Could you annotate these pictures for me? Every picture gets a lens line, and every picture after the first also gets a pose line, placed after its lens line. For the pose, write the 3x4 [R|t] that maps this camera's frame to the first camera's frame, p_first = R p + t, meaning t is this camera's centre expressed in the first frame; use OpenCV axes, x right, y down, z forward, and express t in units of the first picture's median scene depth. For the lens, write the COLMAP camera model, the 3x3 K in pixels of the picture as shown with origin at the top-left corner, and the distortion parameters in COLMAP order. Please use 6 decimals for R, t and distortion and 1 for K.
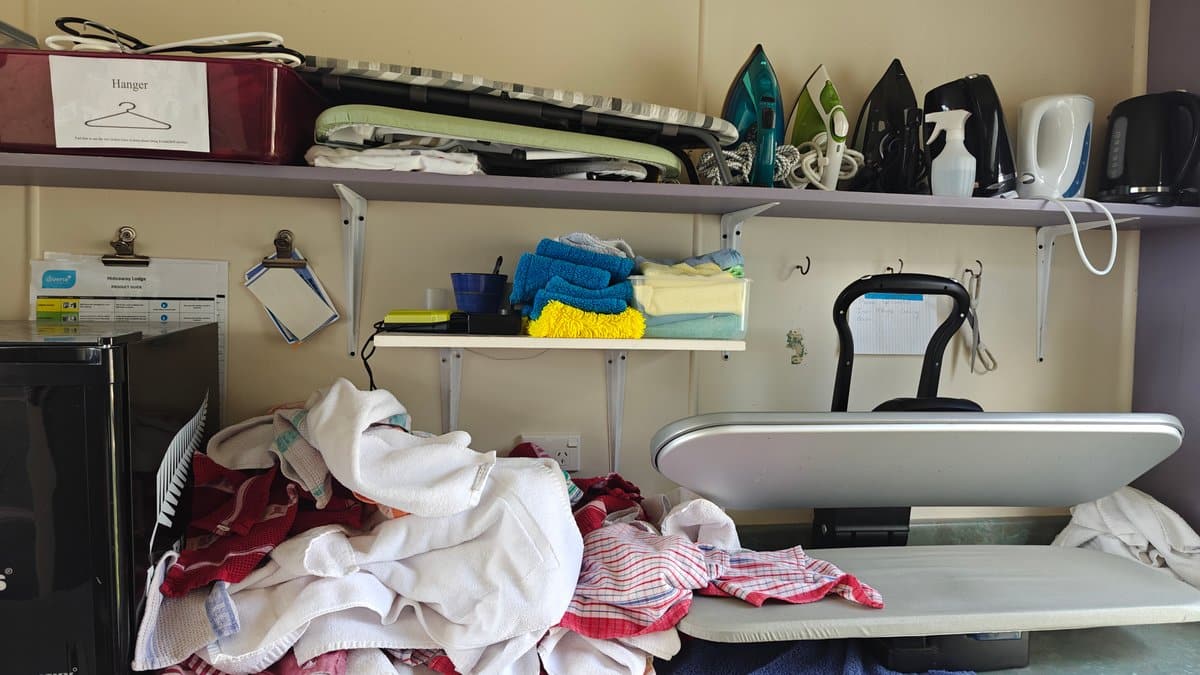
lens RADIAL K [[825.6, 0, 598.4], [0, 825.6, 338.9], [0, 0, 1]] dist [0.020148, -0.001253]
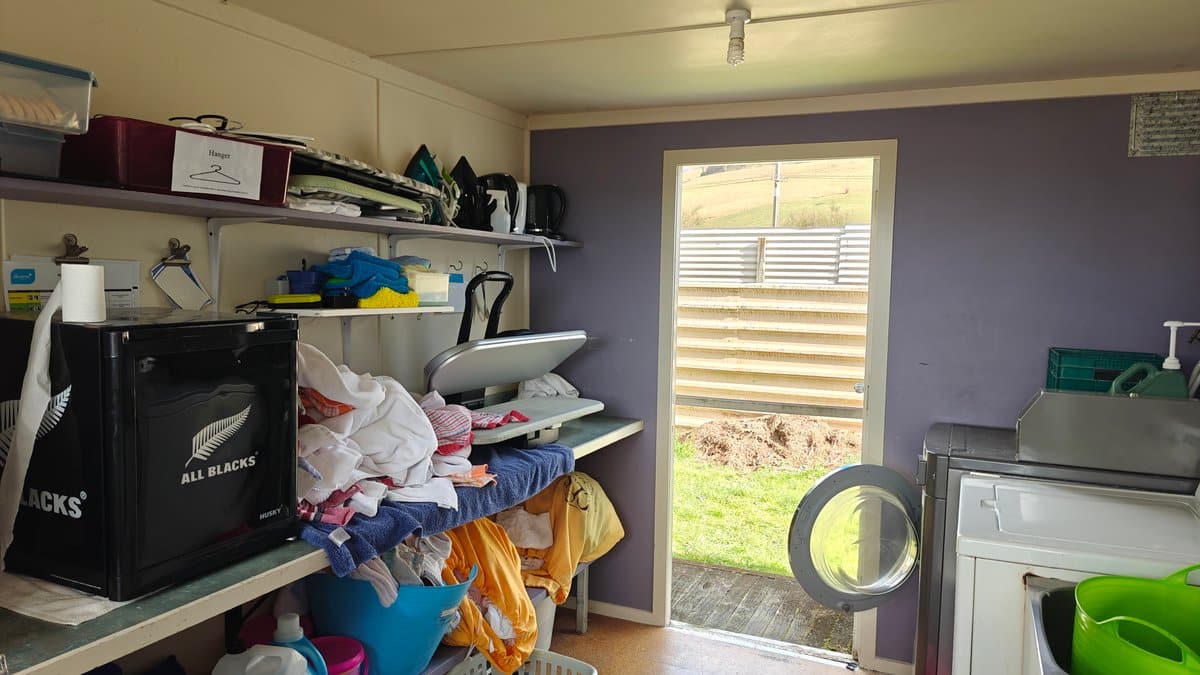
lens RADIAL K [[825.6, 0, 602.4], [0, 825.6, 338.0], [0, 0, 1]] dist [0.020148, -0.001253]
pose [[0.568859, -0.068603, 0.819569, -1.171579], [0.039607, 0.997644, 0.056018, -0.016869], [-0.821481, 0.000595, 0.570236, -0.385322]]
